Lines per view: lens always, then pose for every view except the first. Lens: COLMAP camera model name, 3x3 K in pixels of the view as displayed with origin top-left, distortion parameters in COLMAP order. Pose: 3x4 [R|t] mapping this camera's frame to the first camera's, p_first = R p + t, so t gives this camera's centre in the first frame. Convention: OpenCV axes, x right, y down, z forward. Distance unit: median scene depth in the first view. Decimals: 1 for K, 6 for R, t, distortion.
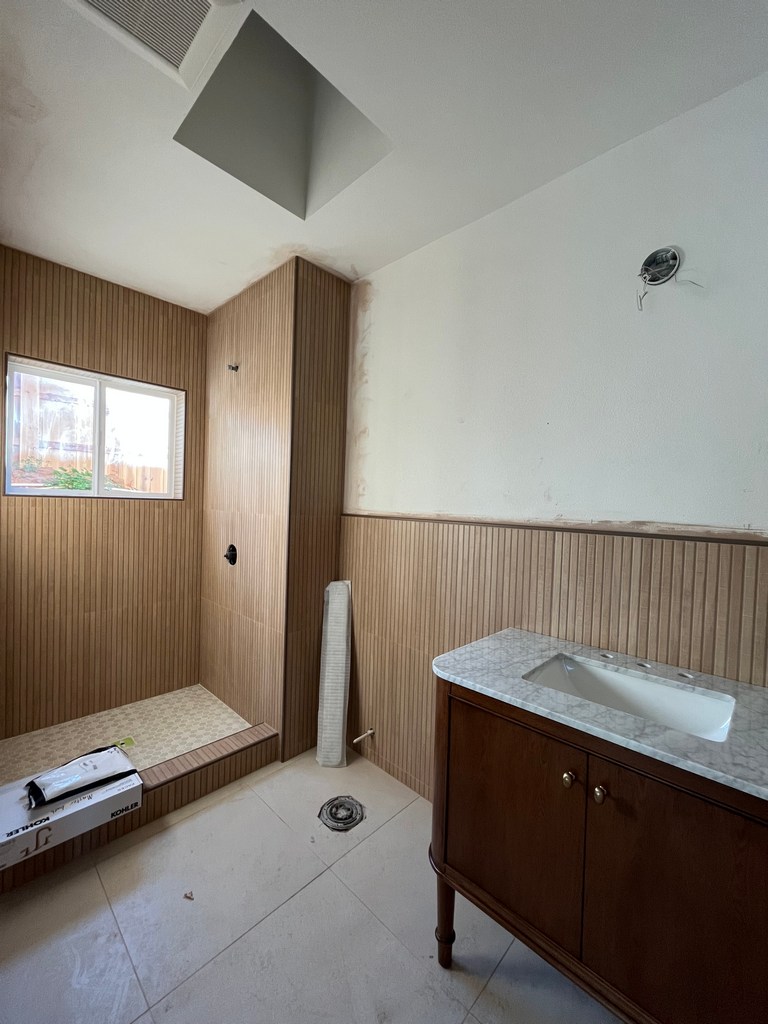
lens RADIAL K [[412.3, 0, 384.6], [0, 412.3, 511.2], [0, 0, 1]] dist [-0.003026, 0.000000]
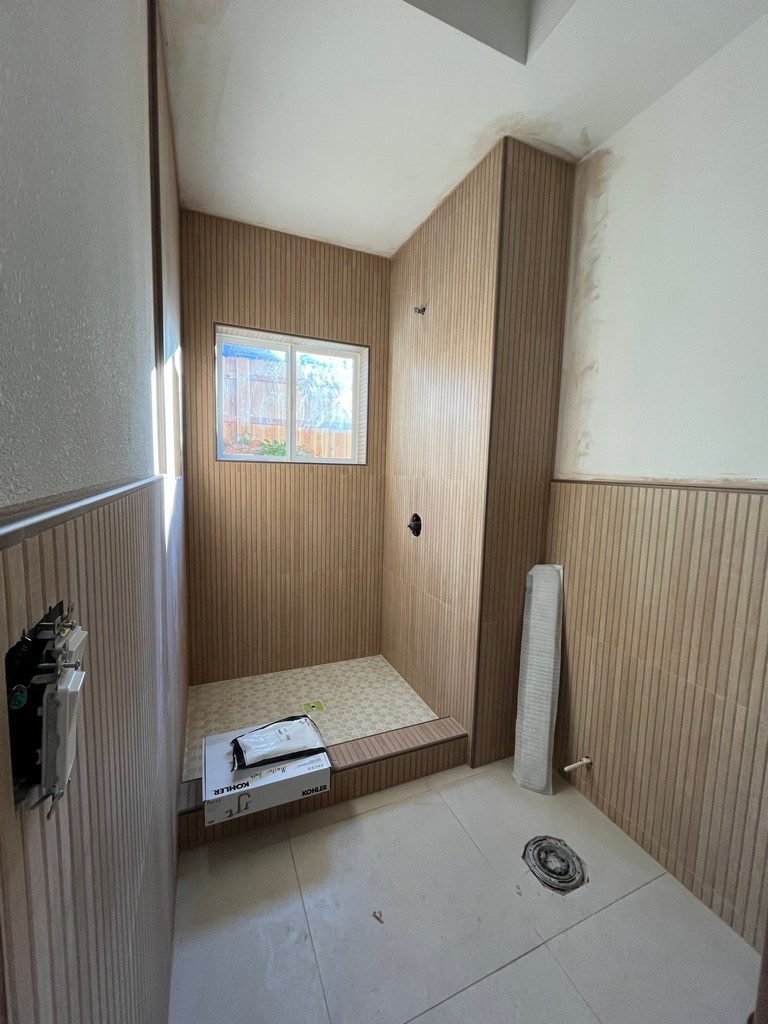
lens RADIAL K [[412.3, 0, 385.0], [0, 412.3, 511.1], [0, 0, 1]] dist [-0.003026, 0.000000]
pose [[0.922454, 0.032594, -0.384730, -0.097108], [-0.004610, 0.997289, 0.073436, 0.010703], [0.386081, -0.065968, 0.920103, 0.163174]]
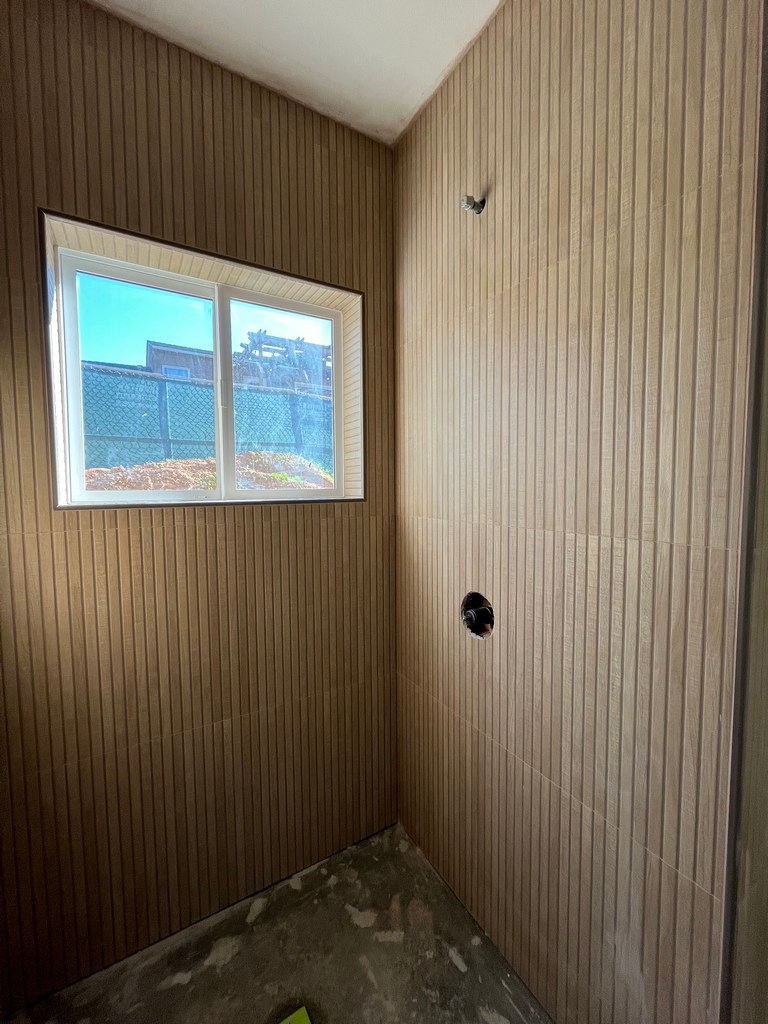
lens RADIAL K [[412.3, 0, 387.1], [0, 412.3, 509.7], [0, 0, 1]] dist [-0.003026, 0.000000]
pose [[0.964822, -0.025954, -0.261619, -0.389976], [0.034649, 0.998988, 0.028673, -0.035593], [0.260610, -0.036729, 0.964745, 0.591331]]
